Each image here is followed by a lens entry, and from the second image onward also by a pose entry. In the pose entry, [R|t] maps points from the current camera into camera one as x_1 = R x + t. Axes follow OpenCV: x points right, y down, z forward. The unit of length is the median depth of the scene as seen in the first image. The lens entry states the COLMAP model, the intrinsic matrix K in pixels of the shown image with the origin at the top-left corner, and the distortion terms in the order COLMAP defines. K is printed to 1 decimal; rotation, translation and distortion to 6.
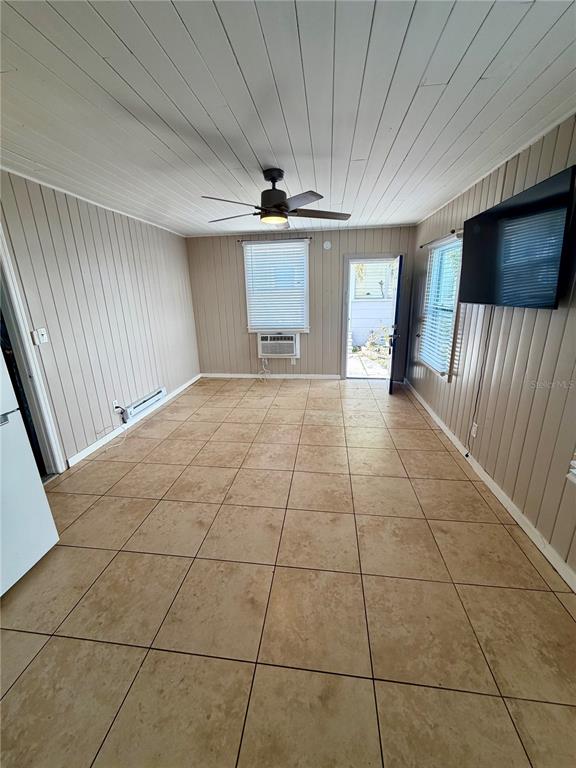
lens RADIAL K [[308.2, 0, 287.4], [0, 308.2, 381.7], [0, 0, 1]] dist [0.001267, 0.000374]
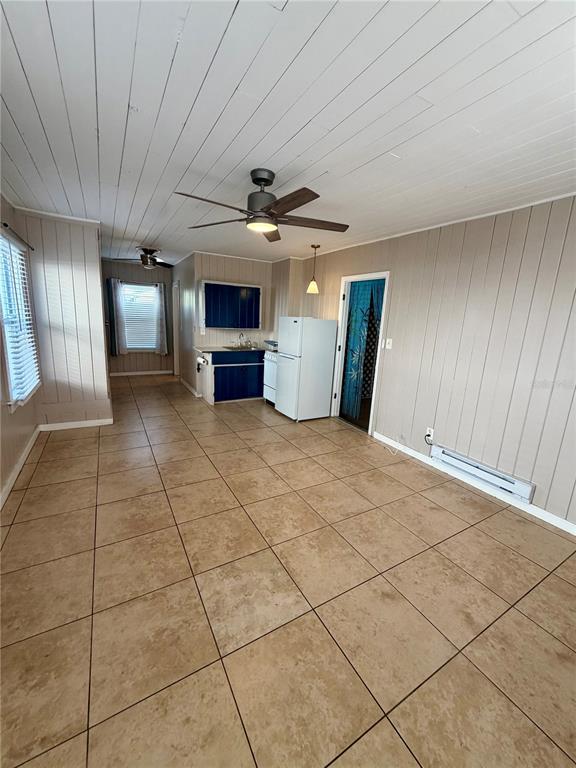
lens RADIAL K [[308.2, 0, 286.3], [0, 308.2, 381.0], [0, 0, 1]] dist [0.001267, 0.000374]
pose [[-0.796860, 0.104193, -0.595111, 0.379458], [-0.204234, 0.880573, 0.427644, -0.425141], [0.568597, 0.462314, -0.680414, 1.483259]]
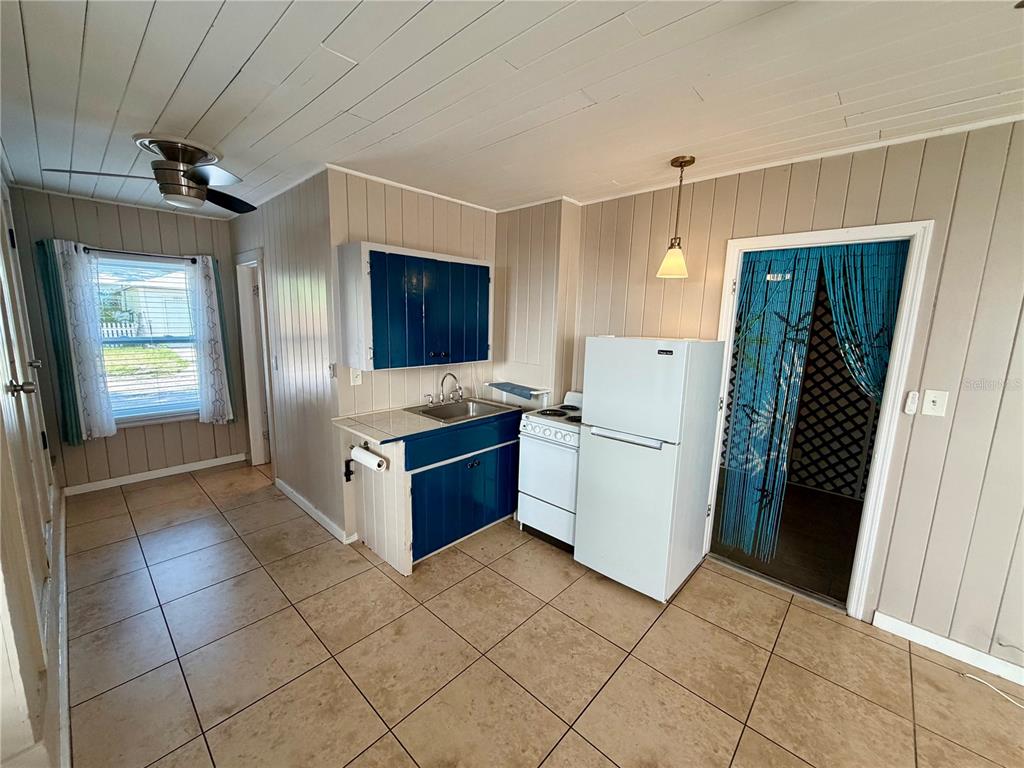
lens RADIAL K [[410.9, 0, 510.2], [0, 410.9, 385.3], [0, 0, 1]] dist [0.001267, 0.000374]
pose [[-0.583660, 0.136469, -0.800448, 0.217440], [-0.244254, 0.910613, 0.333353, -0.198892], [0.774391, 0.390077, -0.498156, 0.628686]]
